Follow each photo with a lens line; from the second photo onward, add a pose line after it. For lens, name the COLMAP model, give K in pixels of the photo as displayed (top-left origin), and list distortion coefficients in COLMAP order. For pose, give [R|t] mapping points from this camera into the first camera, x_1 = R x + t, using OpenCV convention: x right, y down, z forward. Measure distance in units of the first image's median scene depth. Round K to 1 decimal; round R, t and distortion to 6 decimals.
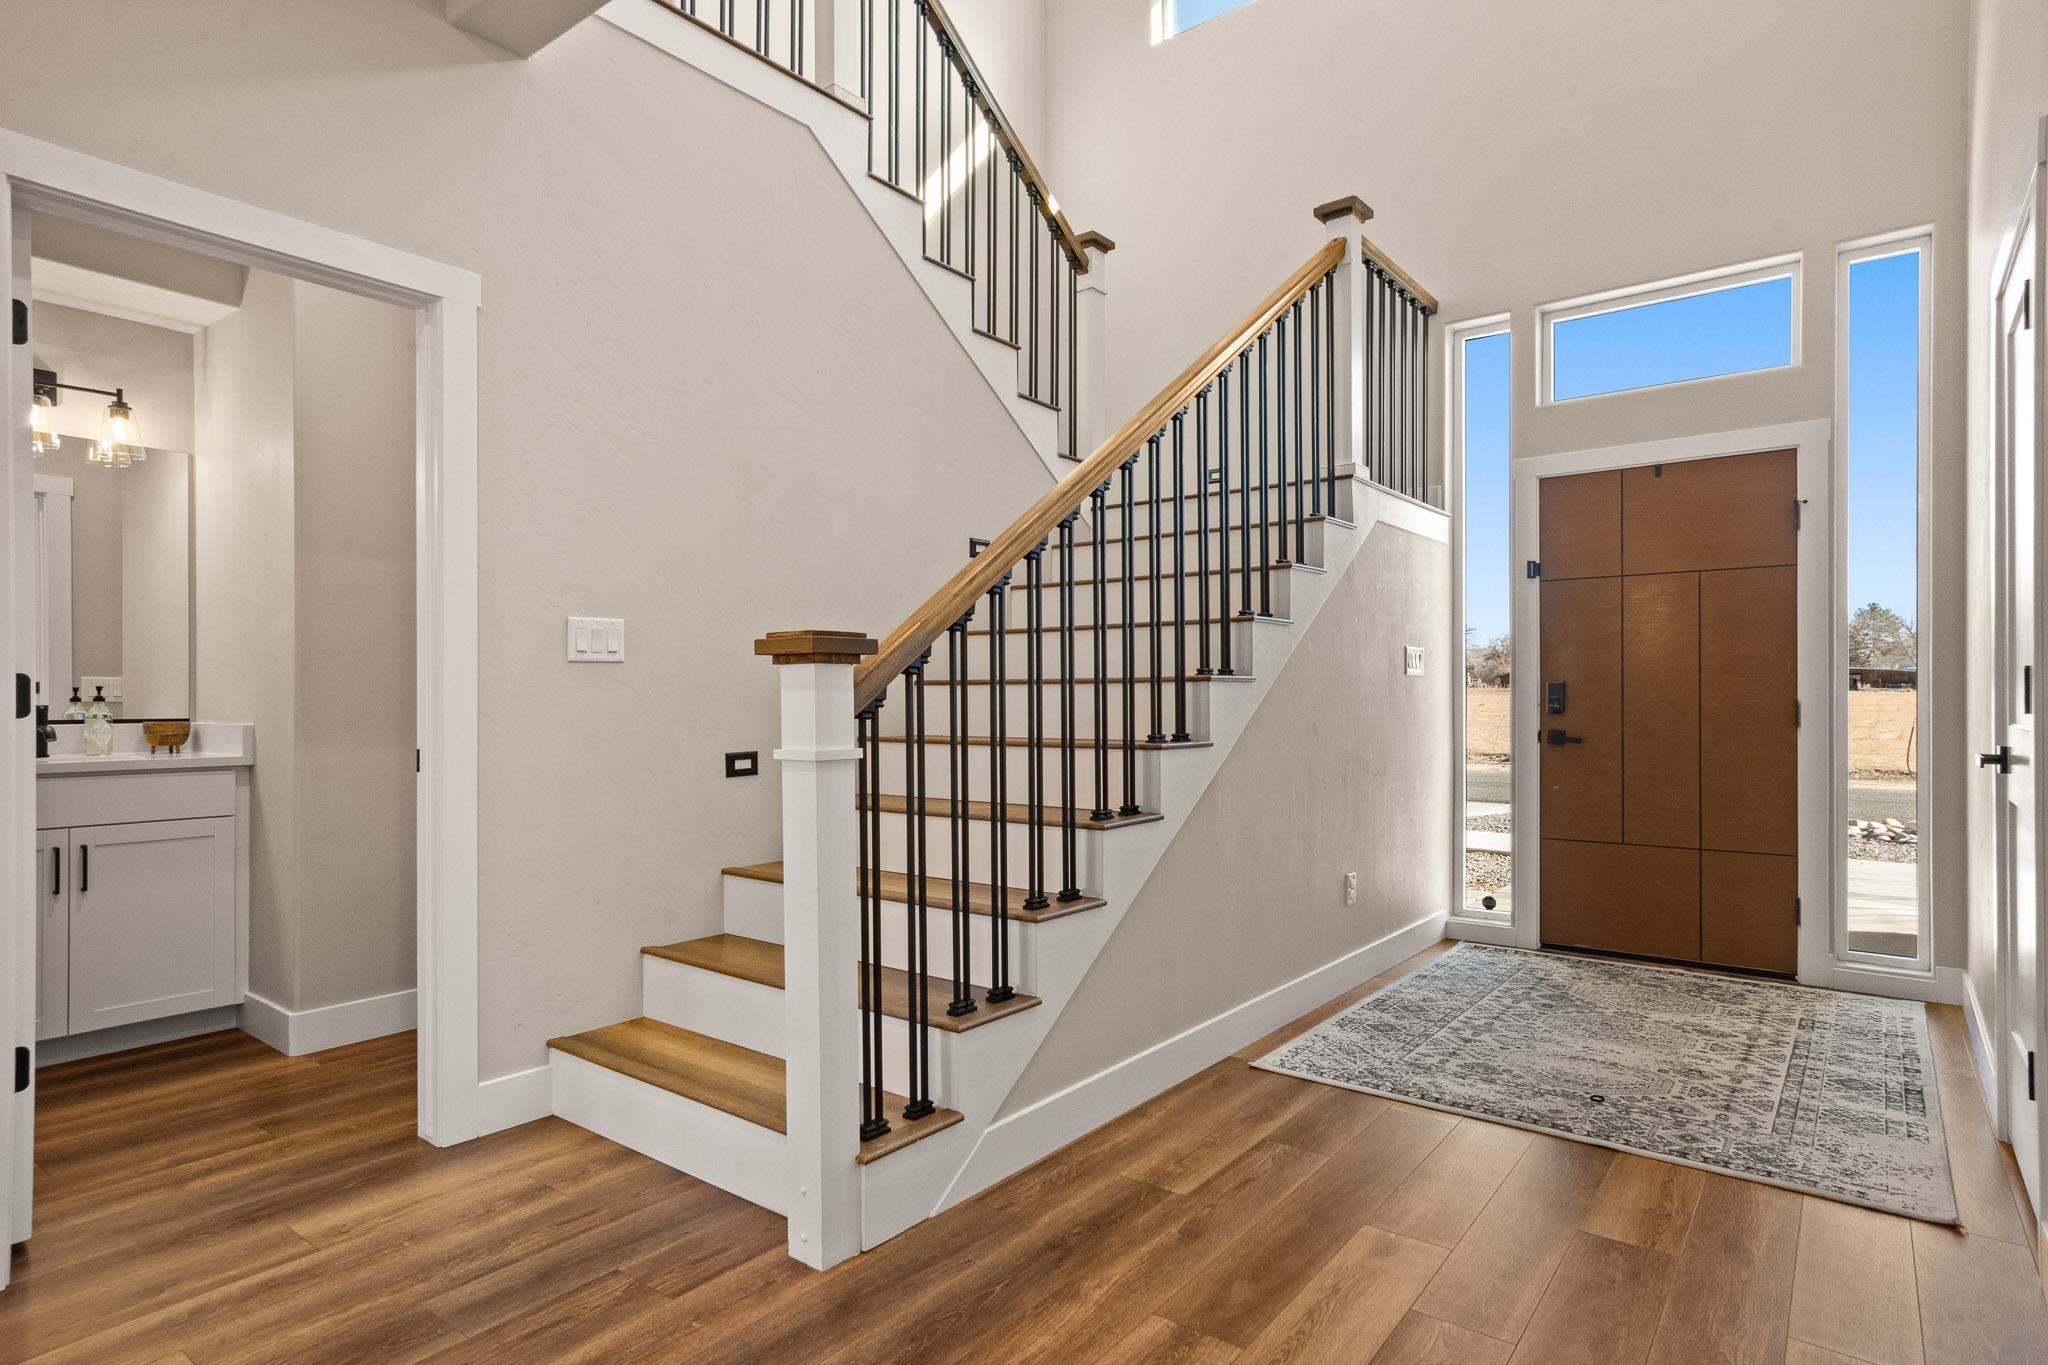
lens RADIAL K [[1138.2, 0, 1066.8], [0, 1138.2, 685.8], [0, 0, 1]] dist [0.003887, 0.007806]
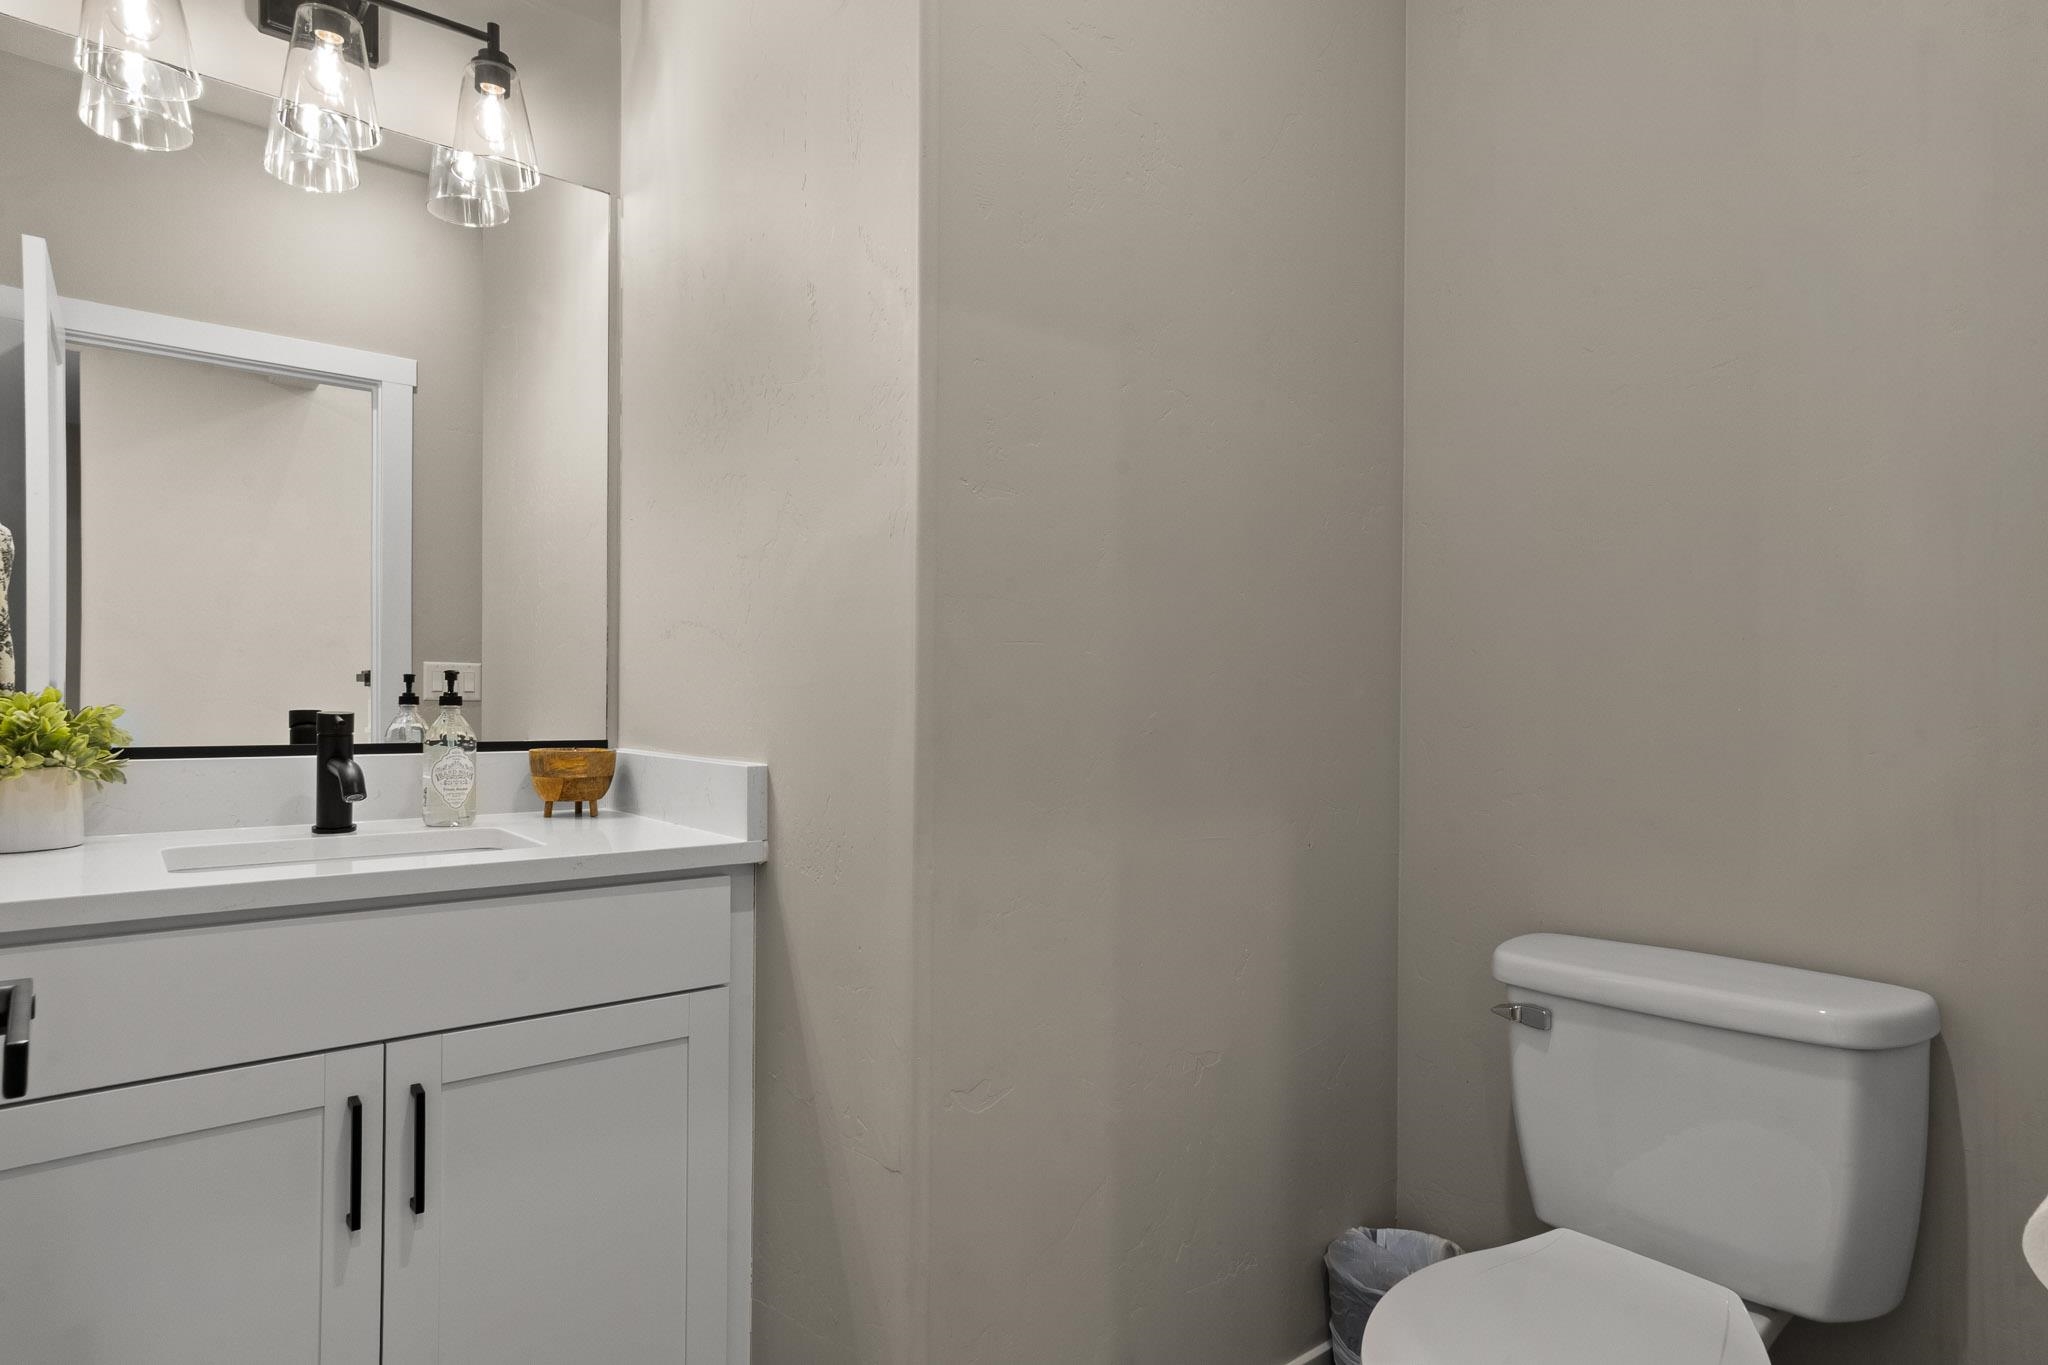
lens RADIAL K [[1138.2, 0, 991.4], [0, 1138.2, 696.1], [0, 0, 1]] dist [0.003887, 0.007806]
pose [[0.968268, 0.007108, -0.249812, -0.521821], [-0.007347, 0.999973, -0.000025, 0.009077], [0.249805, 0.001860, 0.968294, 0.613111]]
